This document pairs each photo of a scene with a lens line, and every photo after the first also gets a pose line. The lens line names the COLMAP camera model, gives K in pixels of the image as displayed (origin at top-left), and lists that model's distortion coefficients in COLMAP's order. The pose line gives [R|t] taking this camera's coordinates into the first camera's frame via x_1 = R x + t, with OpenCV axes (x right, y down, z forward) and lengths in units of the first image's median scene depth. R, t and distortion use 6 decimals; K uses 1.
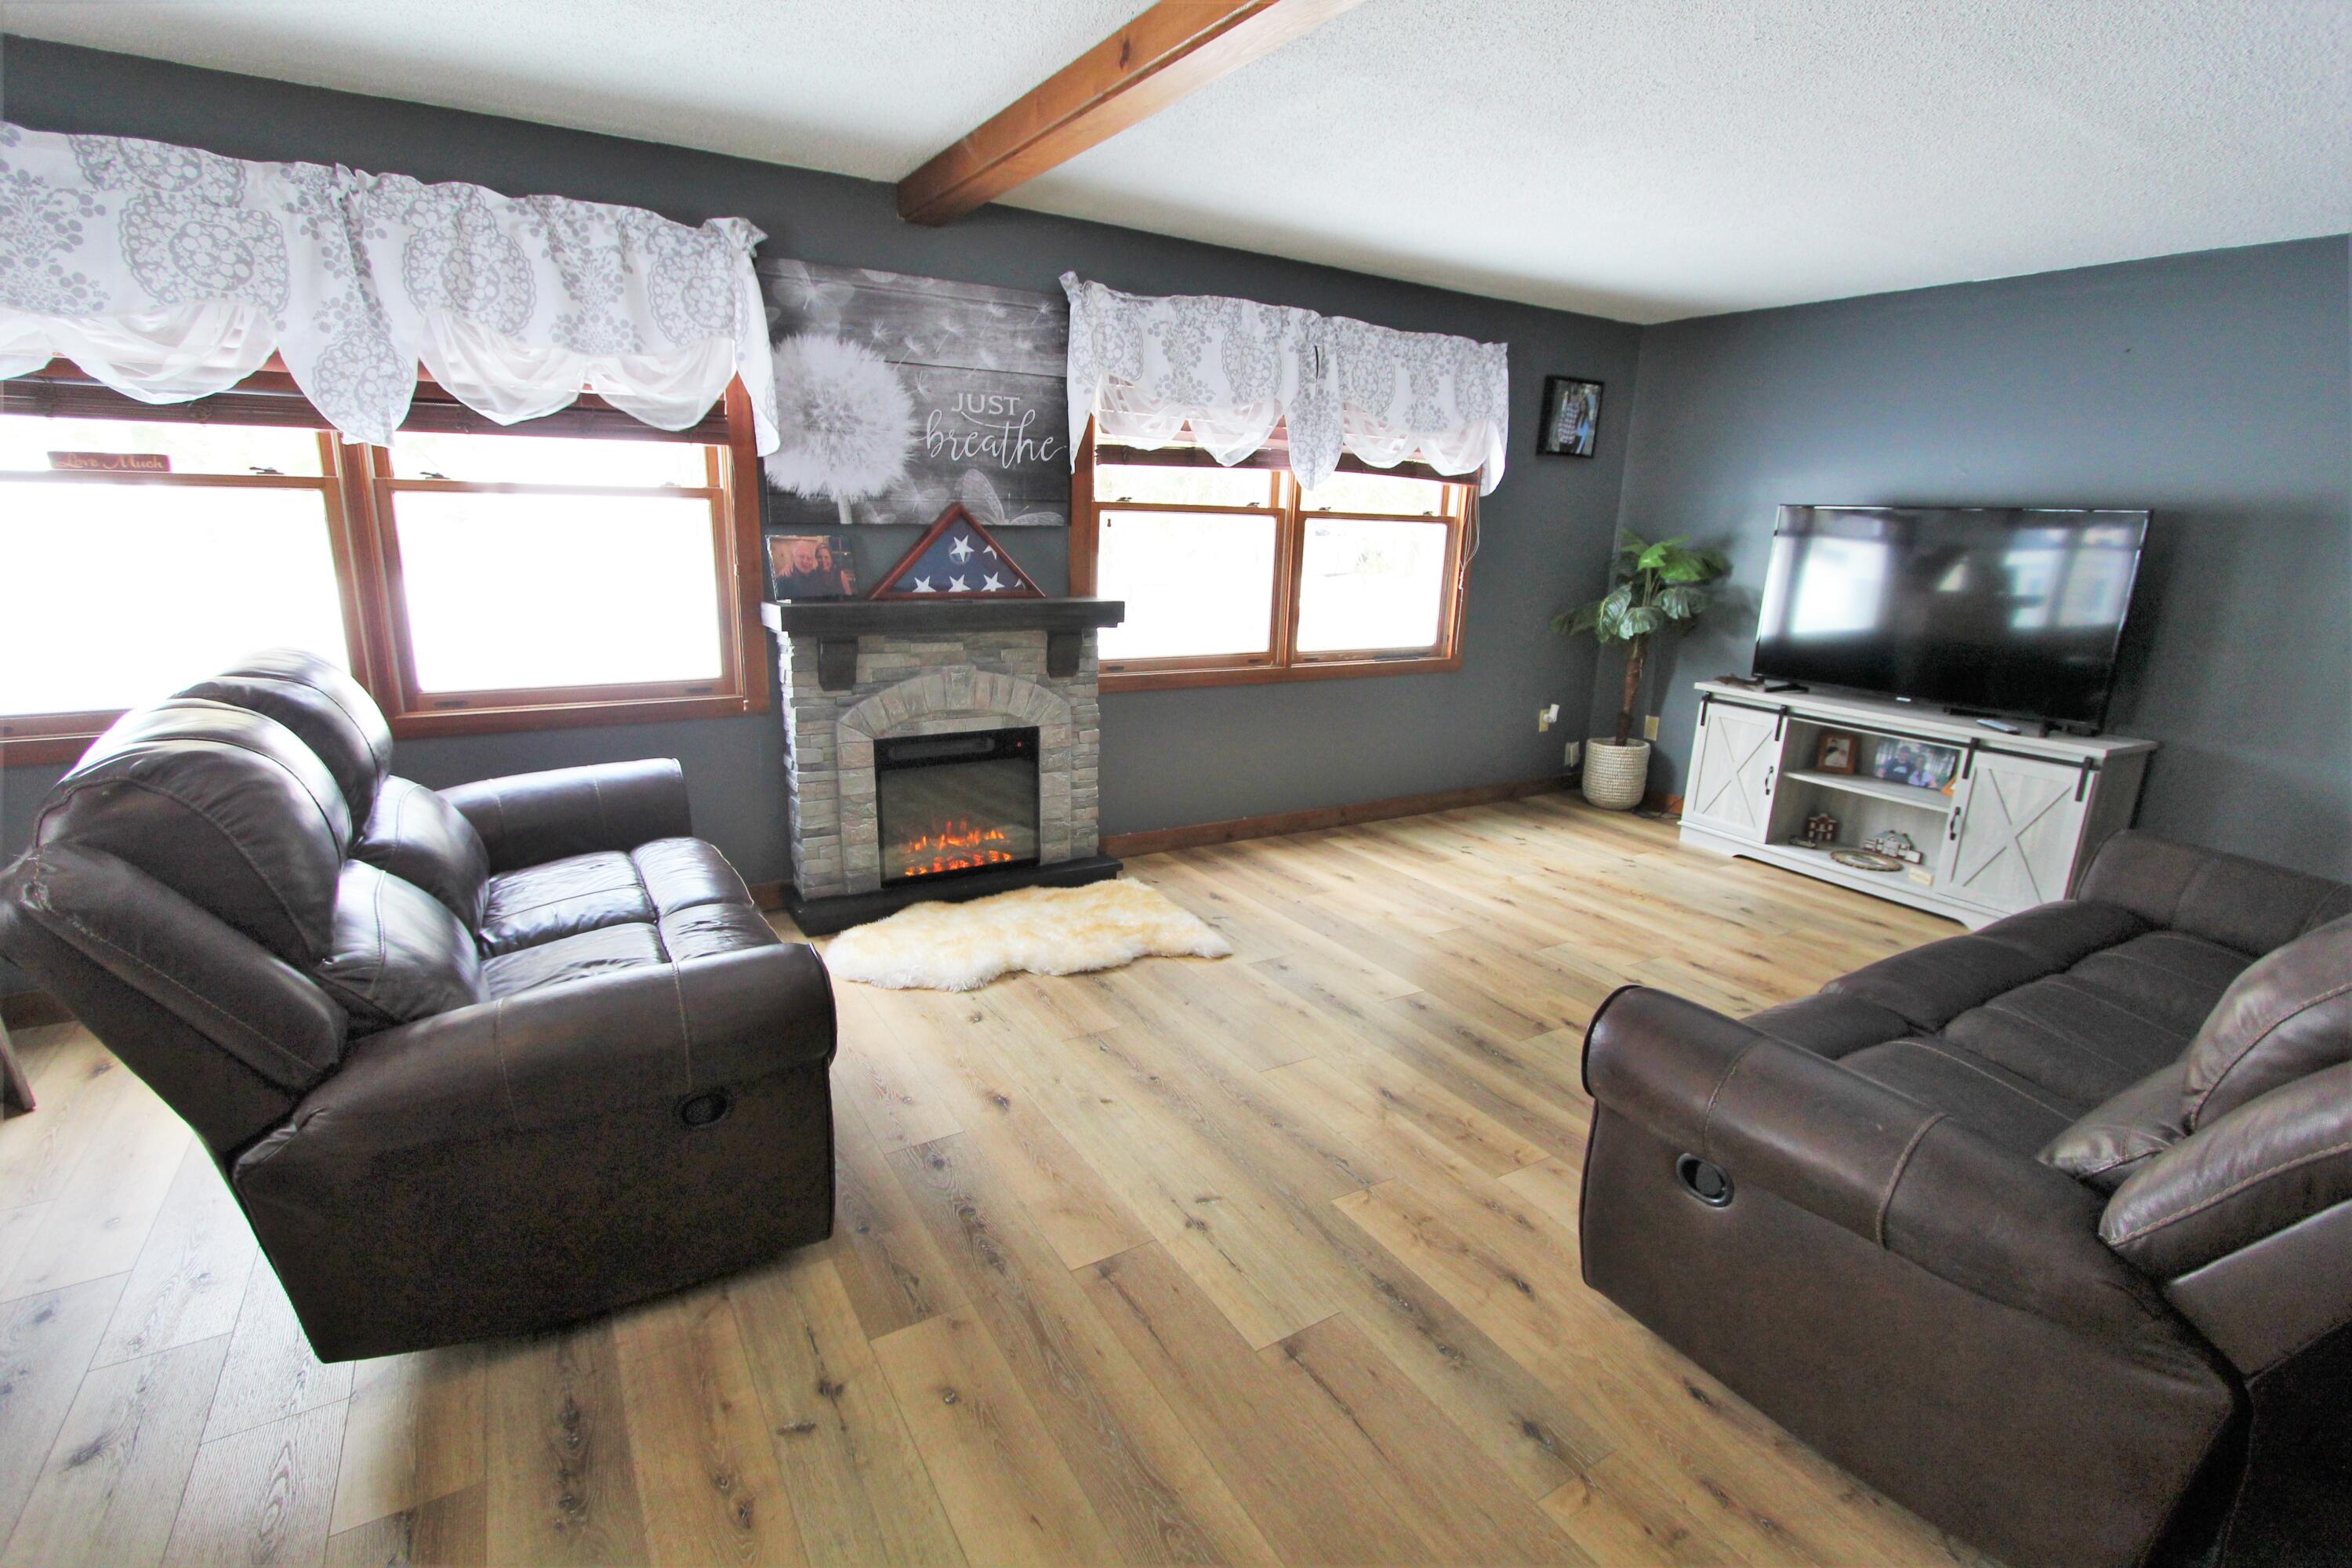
lens RADIAL K [[1086.7, 0, 1178.0], [0, 1086.7, 795.3], [0, 0, 1]] dist [-0.005612, 0.007387]
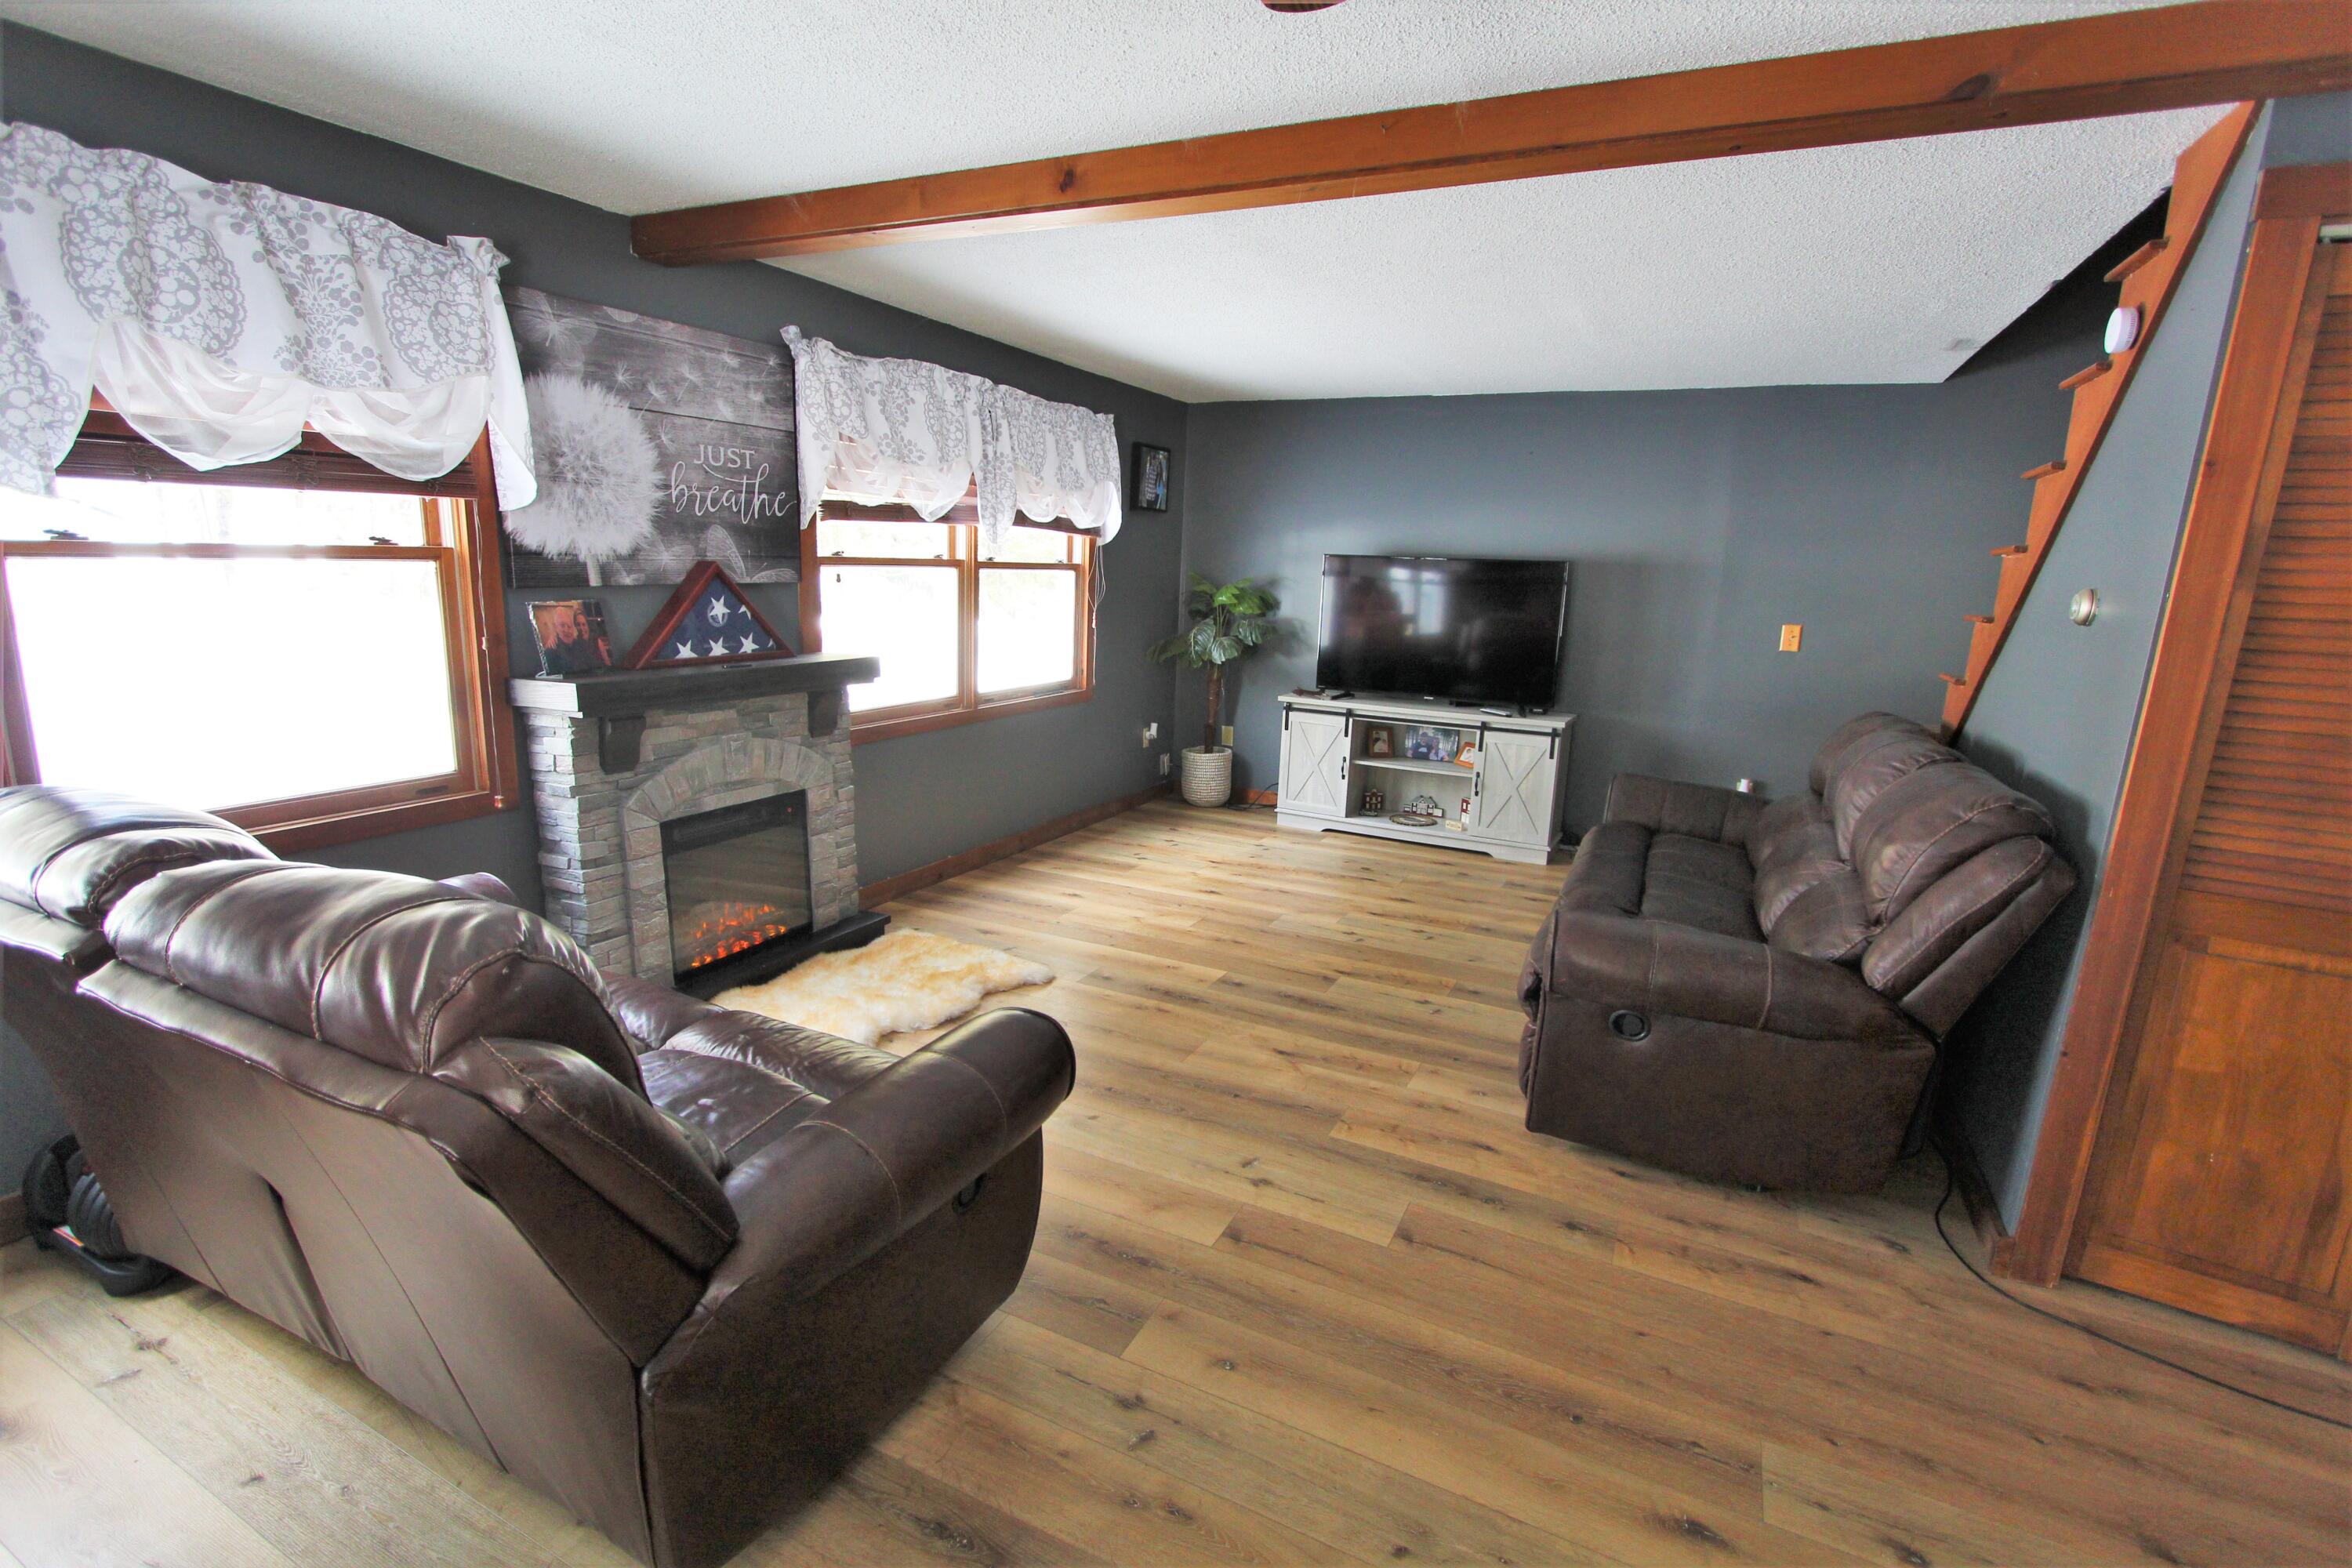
lens RADIAL K [[1086.7, 0, 1182.0], [0, 1086.7, 788.3], [0, 0, 1]] dist [-0.005612, 0.007387]
pose [[0.844451, -0.112250, 0.523738, -0.377523], [0.126123, 0.991972, 0.009249, -0.032925], [-0.520572, 0.058245, 0.851829, 0.004572]]
